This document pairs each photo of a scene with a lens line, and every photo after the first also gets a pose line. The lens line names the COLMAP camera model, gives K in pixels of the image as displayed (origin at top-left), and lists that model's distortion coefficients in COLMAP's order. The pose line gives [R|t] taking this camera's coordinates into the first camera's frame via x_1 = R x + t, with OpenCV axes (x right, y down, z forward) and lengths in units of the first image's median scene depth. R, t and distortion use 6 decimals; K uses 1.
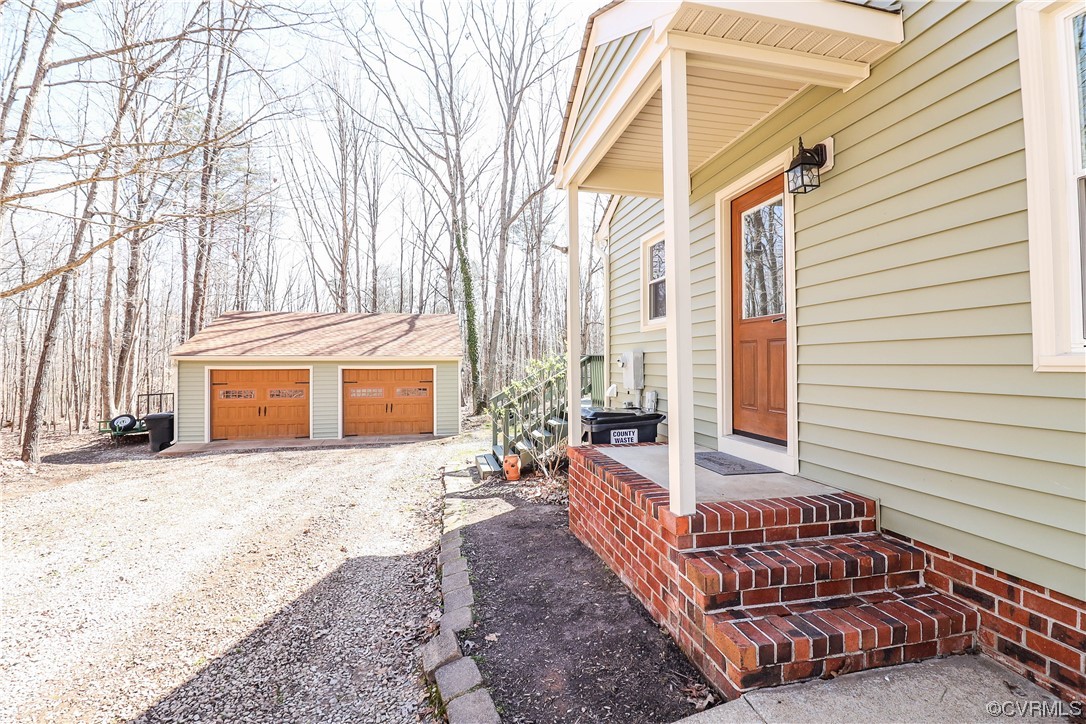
lens RADIAL K [[496.4, 0, 543.6], [0, 496.4, 355.0], [0, 0, 1]] dist [-0.005672, -0.010336]
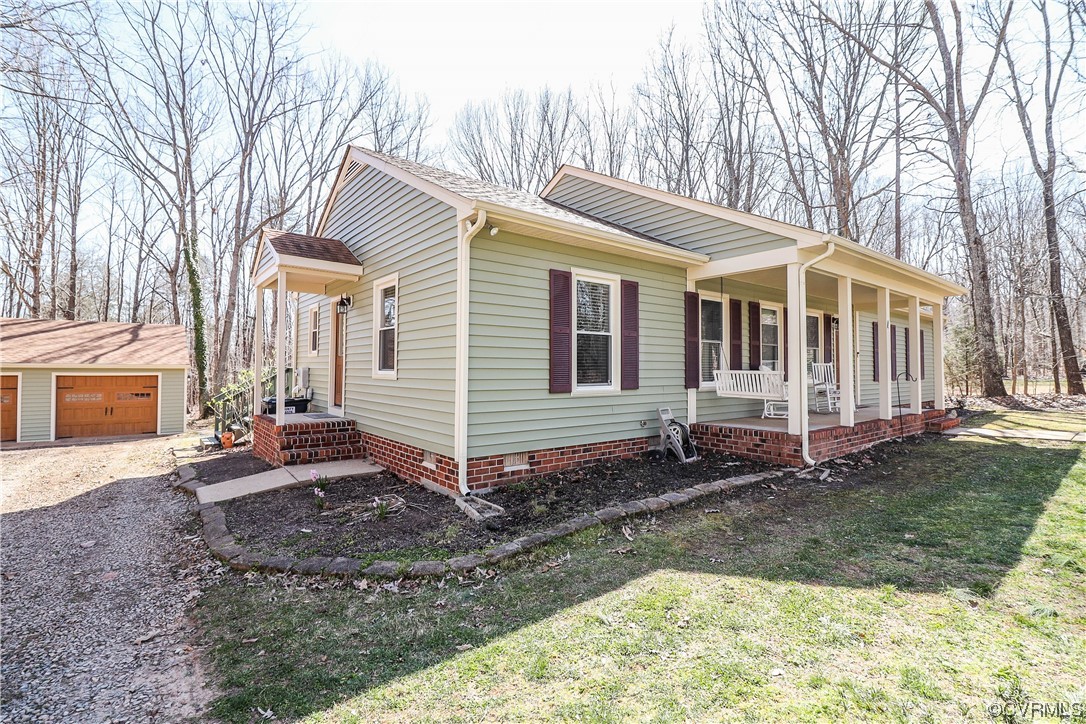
lens RADIAL K [[496.4, 0, 544.0], [0, 496.4, 354.8], [0, 0, 1]] dist [-0.005672, -0.010336]
pose [[0.893550, 0.020071, 0.448514, 0.059355], [-0.014141, 0.999763, -0.016565, -0.013798], [-0.448740, 0.008459, 0.893622, -0.402110]]
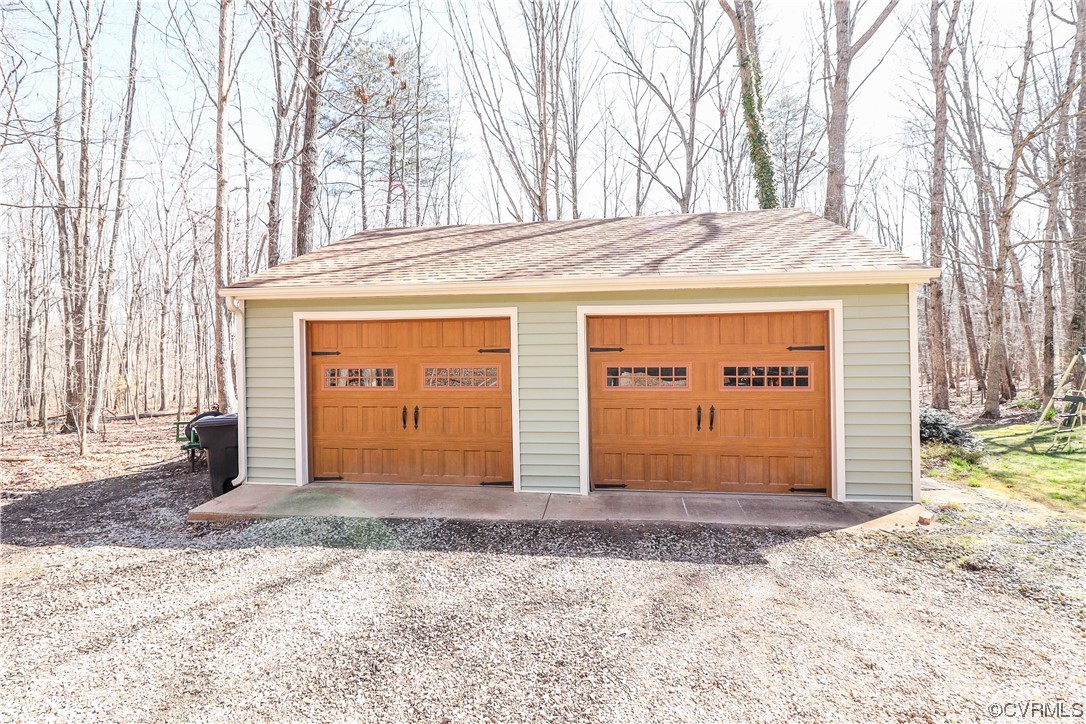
lens RADIAL K [[522.2, 0, 535.5], [0, 522.2, 359.7], [0, 0, 1]] dist [-0.013585, -0.002290]
pose [[0.933873, -0.002258, -0.357598, -0.284684], [0.013644, 0.999477, 0.029319, 0.048380], [0.357344, -0.032259, 0.933415, 0.576408]]
